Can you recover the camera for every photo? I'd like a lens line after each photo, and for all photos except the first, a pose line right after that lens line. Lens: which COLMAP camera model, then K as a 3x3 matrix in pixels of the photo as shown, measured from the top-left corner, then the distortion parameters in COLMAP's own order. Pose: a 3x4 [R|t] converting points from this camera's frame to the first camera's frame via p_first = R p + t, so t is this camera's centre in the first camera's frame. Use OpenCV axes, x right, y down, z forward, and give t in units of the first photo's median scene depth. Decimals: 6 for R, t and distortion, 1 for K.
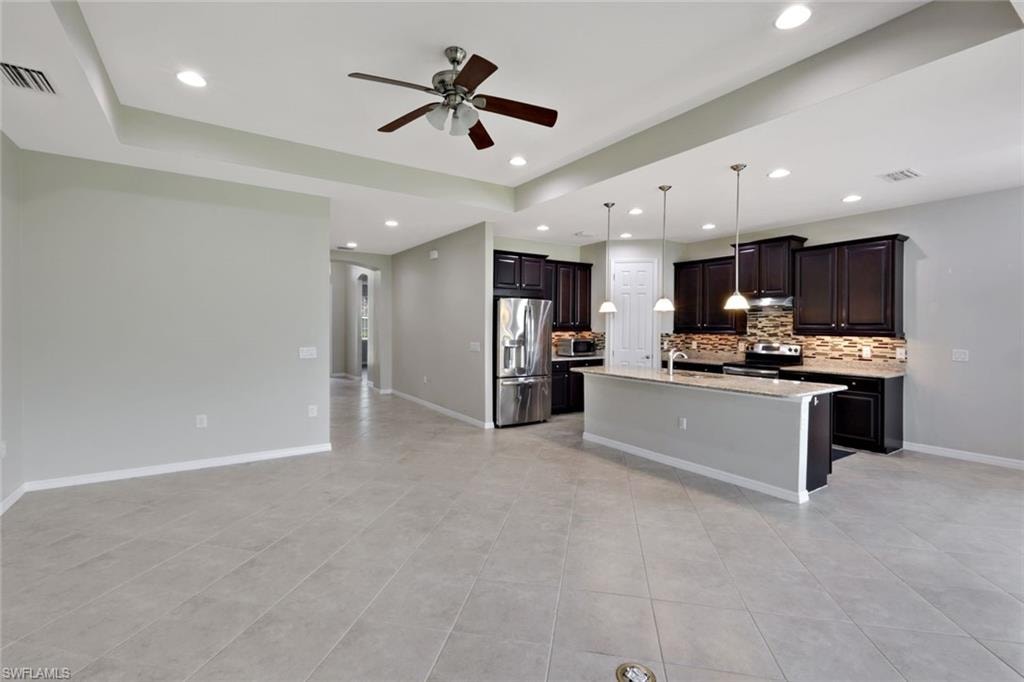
lens RADIAL K [[453.6, 0, 518.8], [0, 453.6, 329.6], [0, 0, 1]] dist [0.020772, -0.000664]
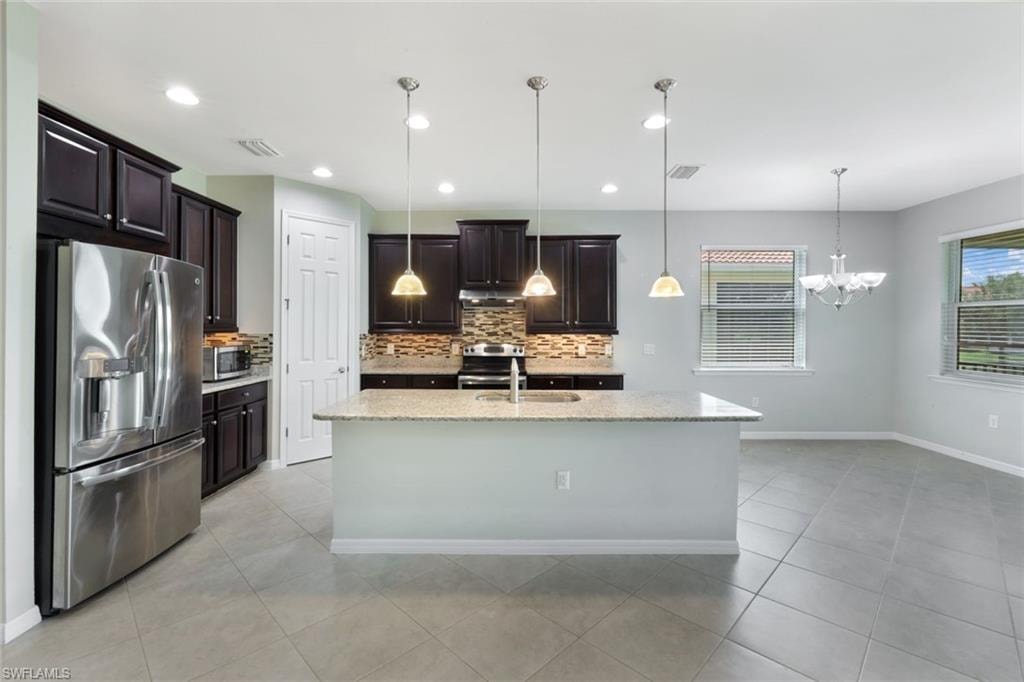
lens RADIAL K [[453.6, 0, 507.3], [0, 453.6, 332.4], [0, 0, 1]] dist [0.020772, -0.000664]
pose [[0.577289, -0.011989, 0.816452, -0.133216], [0.006209, 0.999928, 0.010292, 0.000315], [-0.816516, -0.000872, 0.577322, 0.513198]]
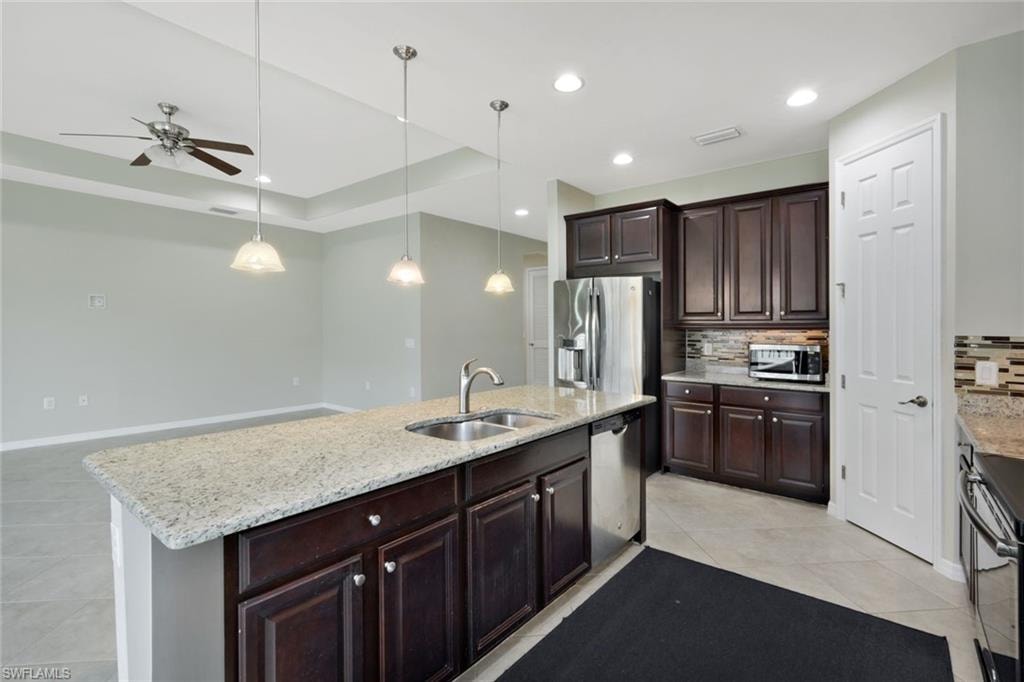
lens RADIAL K [[480.0, 0, 518.5], [0, 480.0, 337.2], [0, 0, 1]] dist [0.015594, 0.000152]
pose [[0.284104, 0.014873, -0.958678, 0.664952], [-0.011164, 0.999863, 0.012203, 0.010273], [0.958729, 0.007236, 0.284231, 0.710302]]
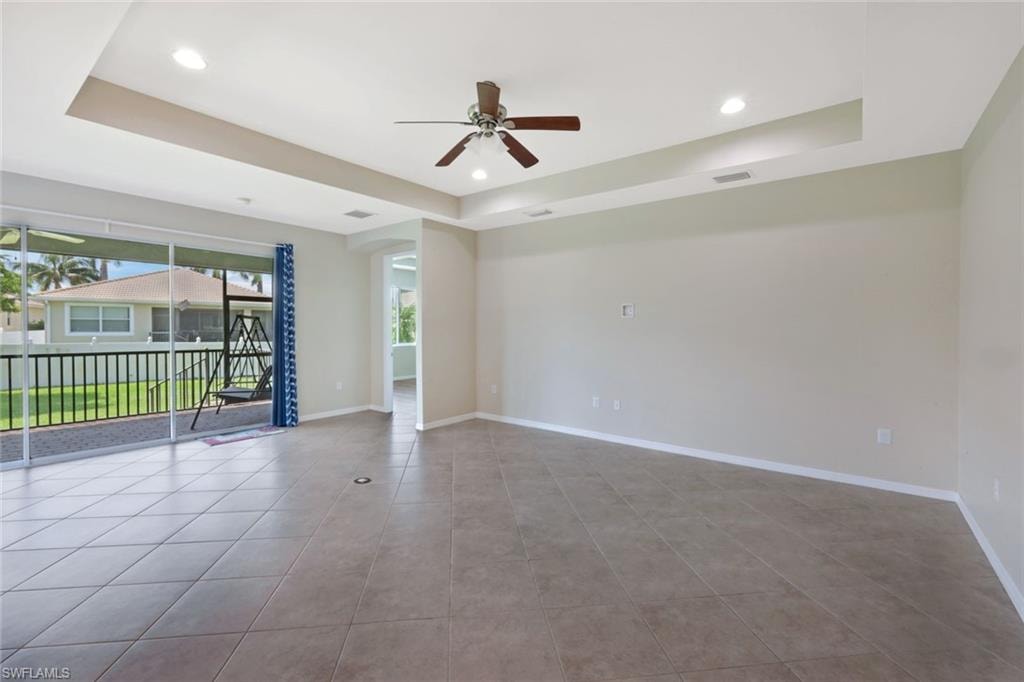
lens RADIAL K [[444.0, 0, 513.0], [0, 444.0, 332.9], [0, 0, 1]] dist [0.003352, -0.001523]
pose [[-0.955309, -0.007733, -0.295509, 0.057012], [-0.012913, 0.999795, 0.015581, -0.003498], [0.295328, 0.018701, -0.955213, 0.946621]]
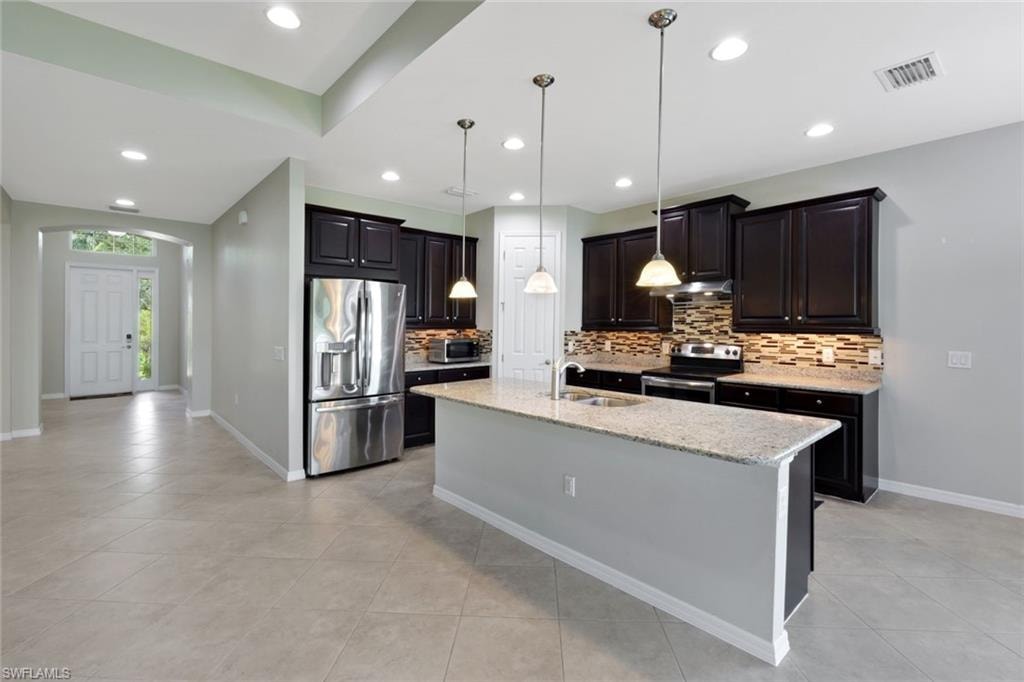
lens RADIAL K [[453.6, 0, 512.1], [0, 453.6, 336.5], [0, 0, 1]] dist [0.020772, -0.000664]
pose [[0.991585, -0.006673, 0.129288, 0.153626], [0.004281, 0.999815, 0.018768, 0.003498], [-0.129389, -0.018057, 0.991429, 0.316695]]
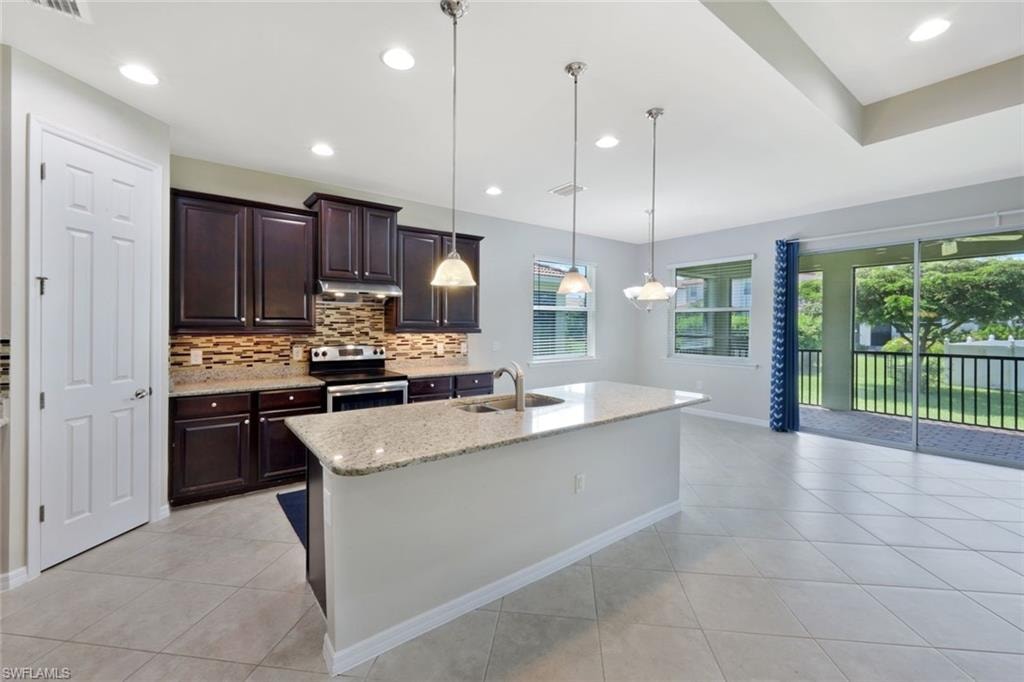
lens RADIAL K [[422.3, 0, 513.6], [0, 422.3, 330.6], [0, 0, 1]] dist [0.002774, 0.000431]
pose [[-0.042220, -0.016645, 0.998970, -0.140556], [0.004198, 0.999849, 0.016837, -0.003959], [-0.999100, 0.004904, -0.042144, 0.806408]]
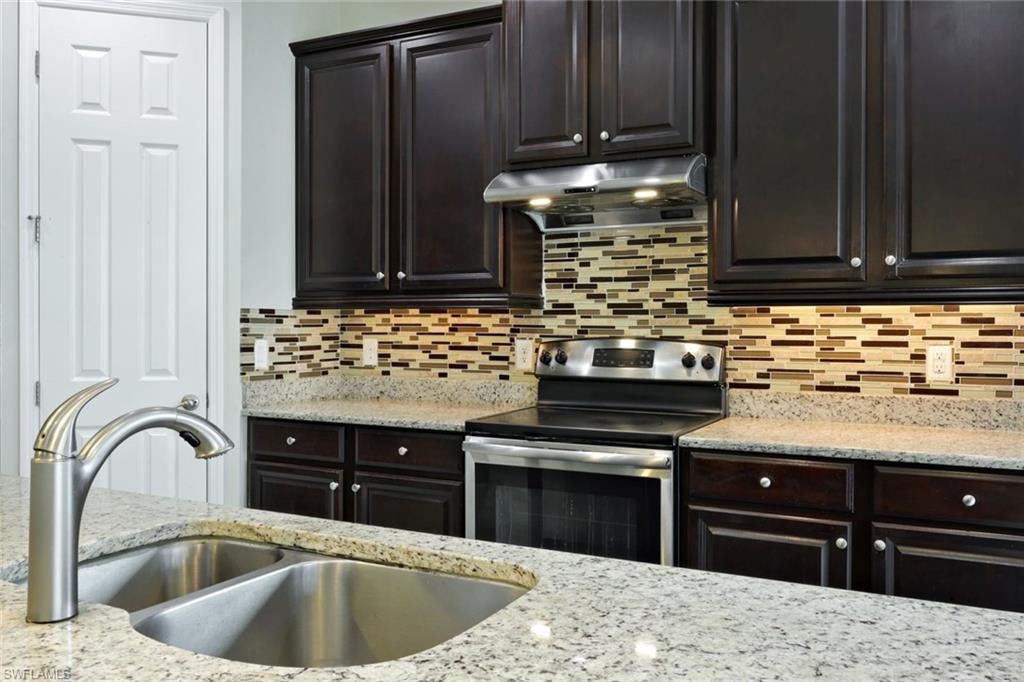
lens RADIAL K [[888.4, 0, 491.9], [0, 888.4, 347.1], [0, 0, 1]] dist [0.007078, -0.001822]
pose [[0.897295, -0.018405, 0.441048, 0.261289], [0.007904, 0.999640, 0.025635, 0.021794], [-0.441361, -0.019517, 0.897117, 0.588393]]
